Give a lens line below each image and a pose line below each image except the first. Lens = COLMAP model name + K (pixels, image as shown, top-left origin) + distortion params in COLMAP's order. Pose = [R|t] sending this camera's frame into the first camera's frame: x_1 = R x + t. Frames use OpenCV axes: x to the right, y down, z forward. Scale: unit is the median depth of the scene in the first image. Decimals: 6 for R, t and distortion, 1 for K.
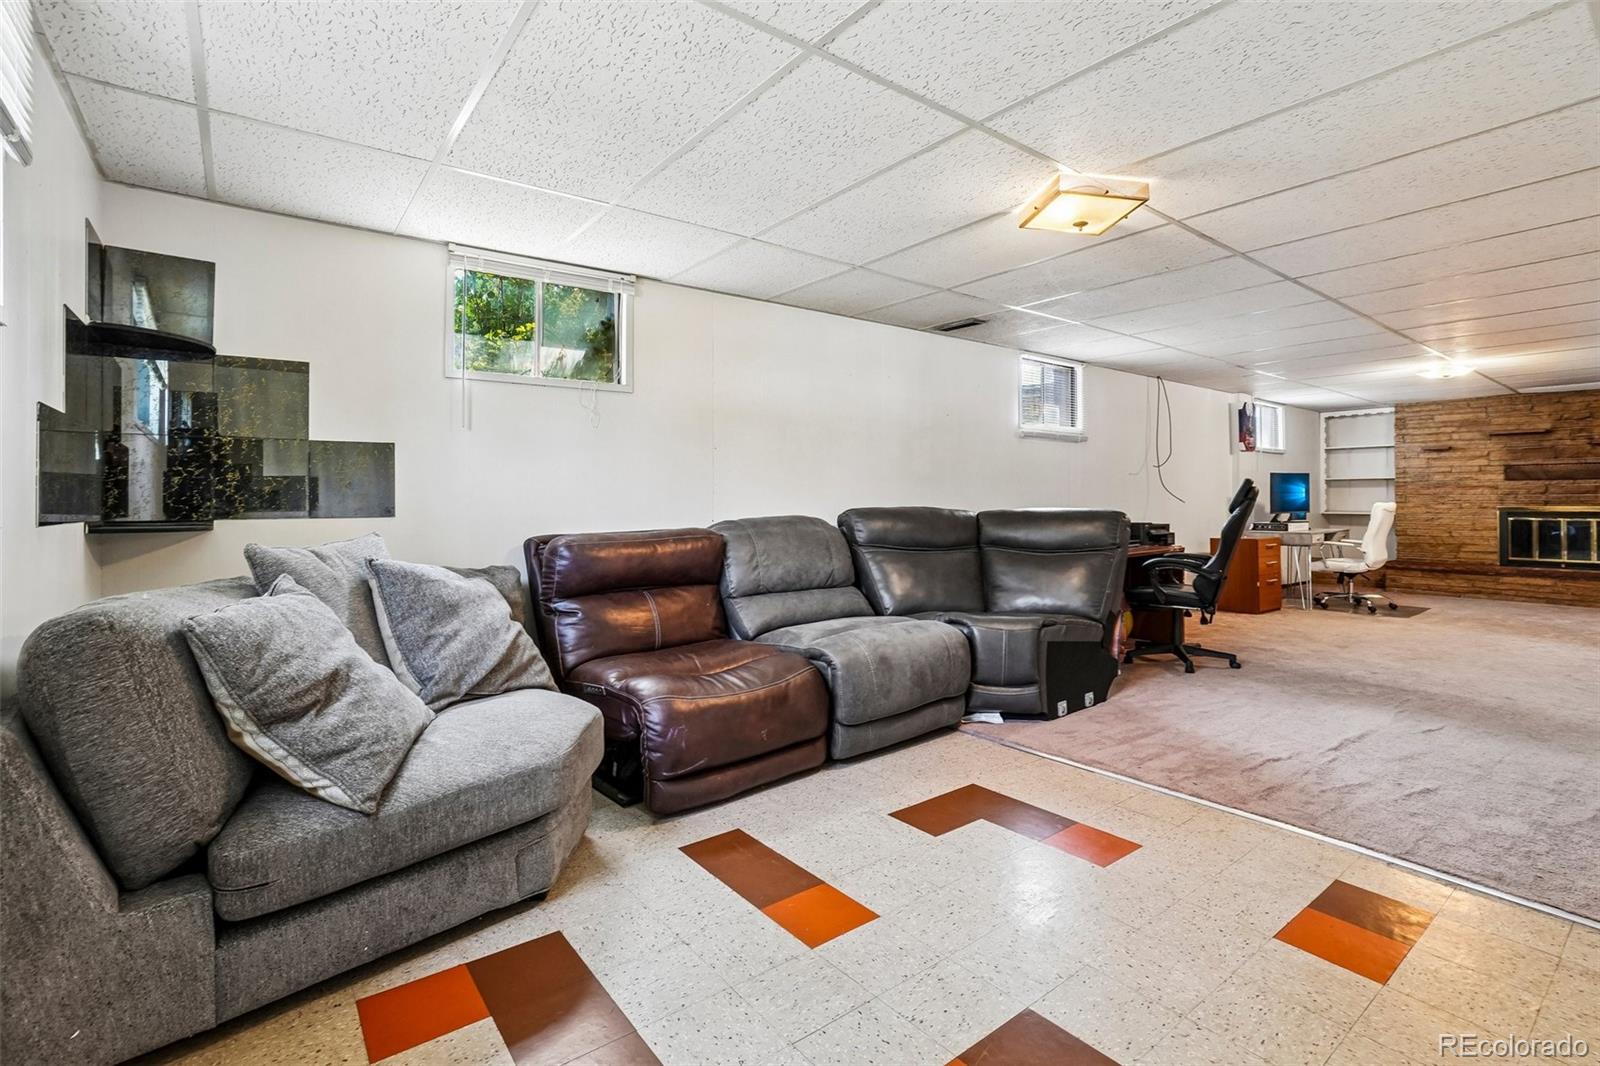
lens RADIAL K [[738.7, 0, 803.0], [0, 738.7, 503.3], [0, 0, 1]] dist [-0.022062, 0.002219]
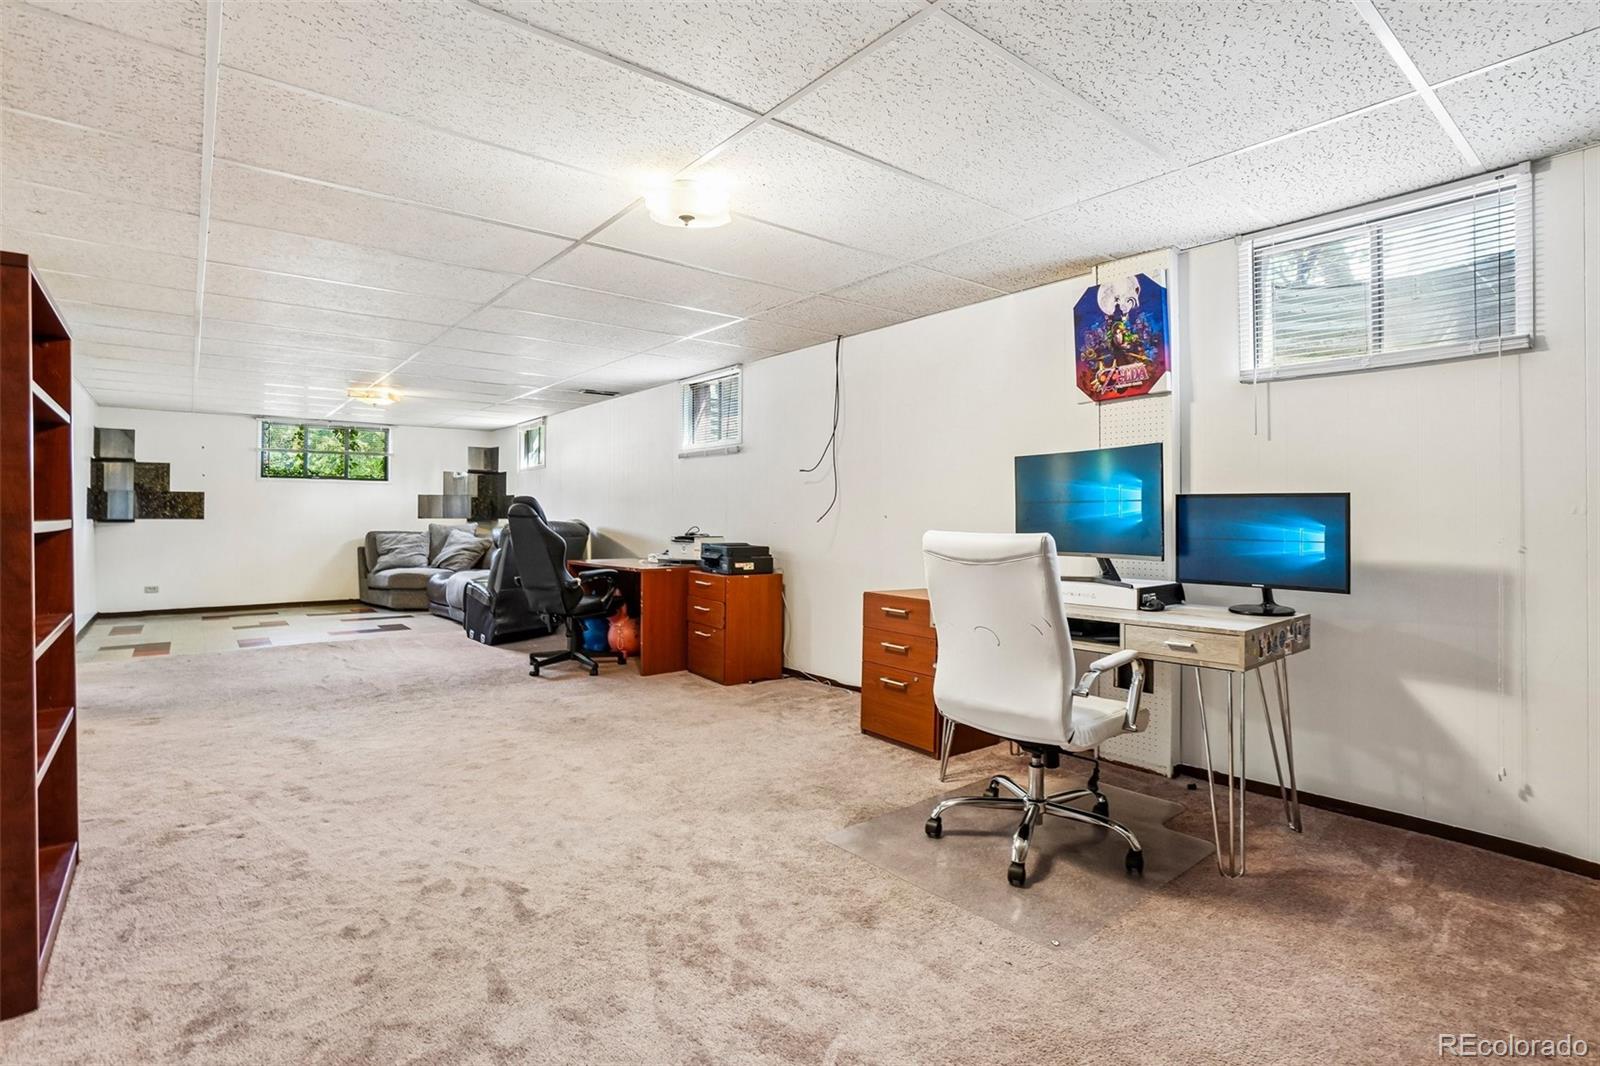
lens RADIAL K [[738.7, 0, 798.1], [0, 738.7, 520.0], [0, 0, 1]] dist [-0.022062, 0.002219]
pose [[0.046581, 0.013948, -0.998817, 0.705770], [-0.004659, 0.999895, 0.013745, -0.007933], [0.998904, 0.004013, 0.046641, 0.557865]]
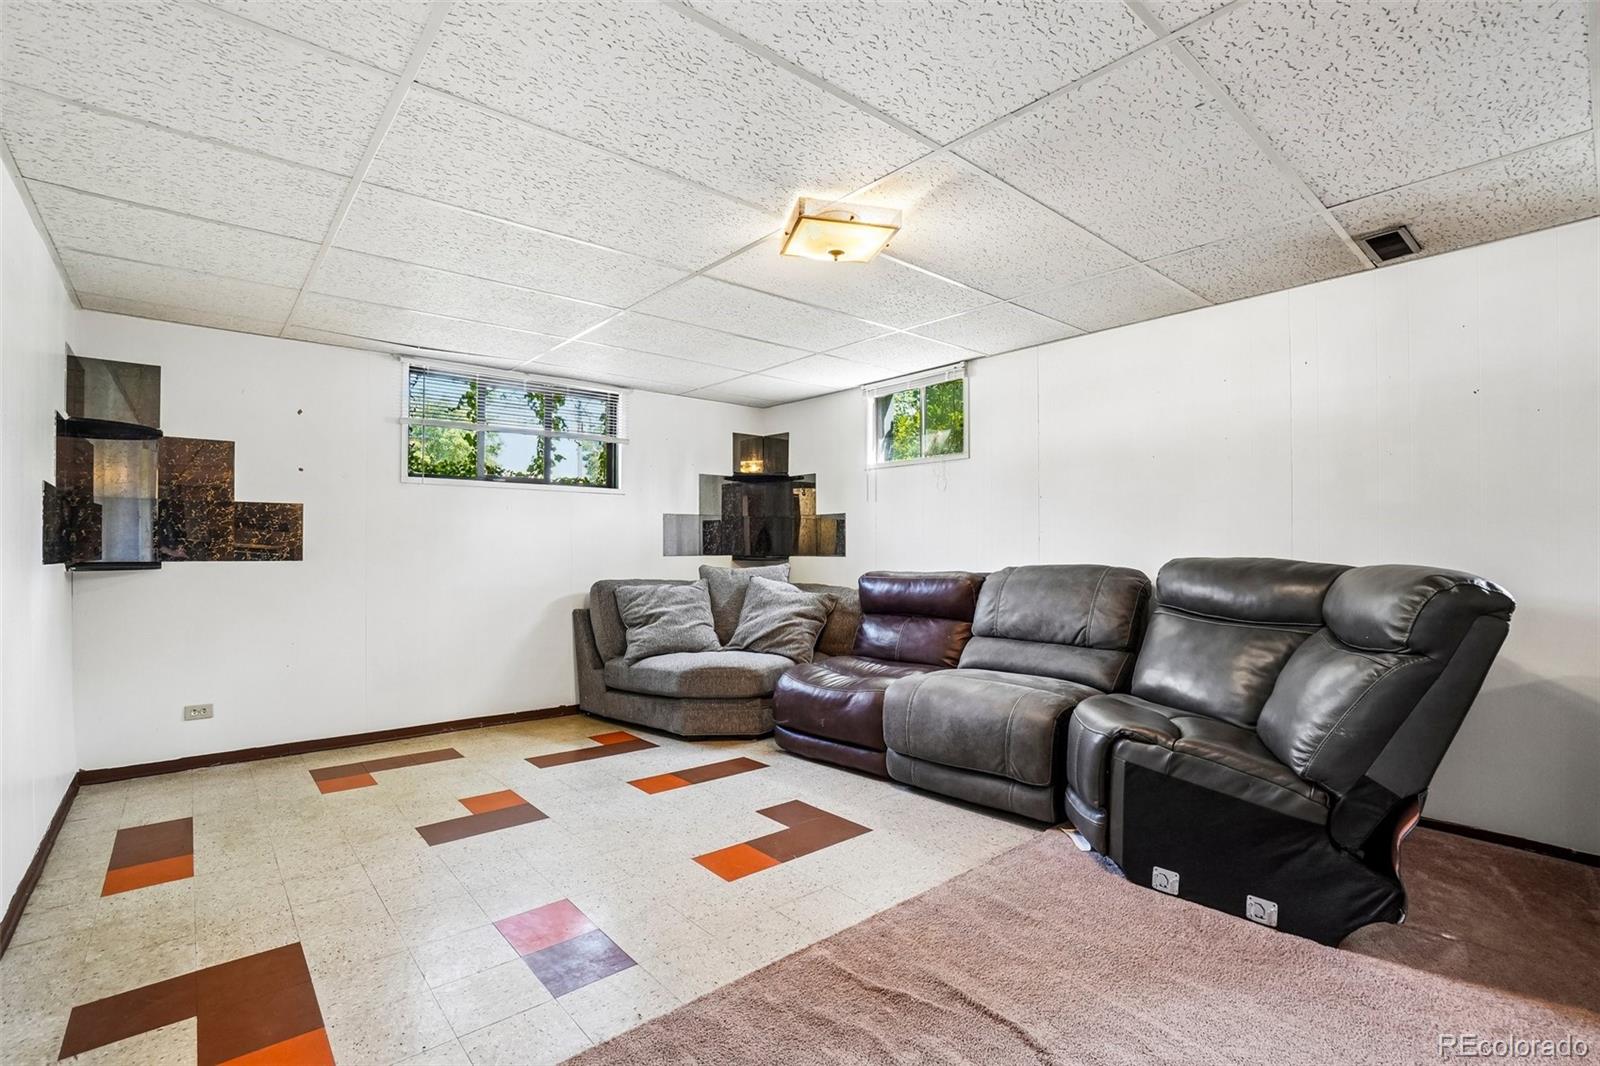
lens RADIAL K [[738.7, 0, 803.4], [0, 738.7, 560.3], [0, 0, 1]] dist [-0.022062, 0.002219]
pose [[0.058839, 0.017418, -0.998116, 0.316035], [0.001768, 0.999844, 0.017553, -0.001617], [0.998266, -0.002797, 0.058799, 0.218045]]
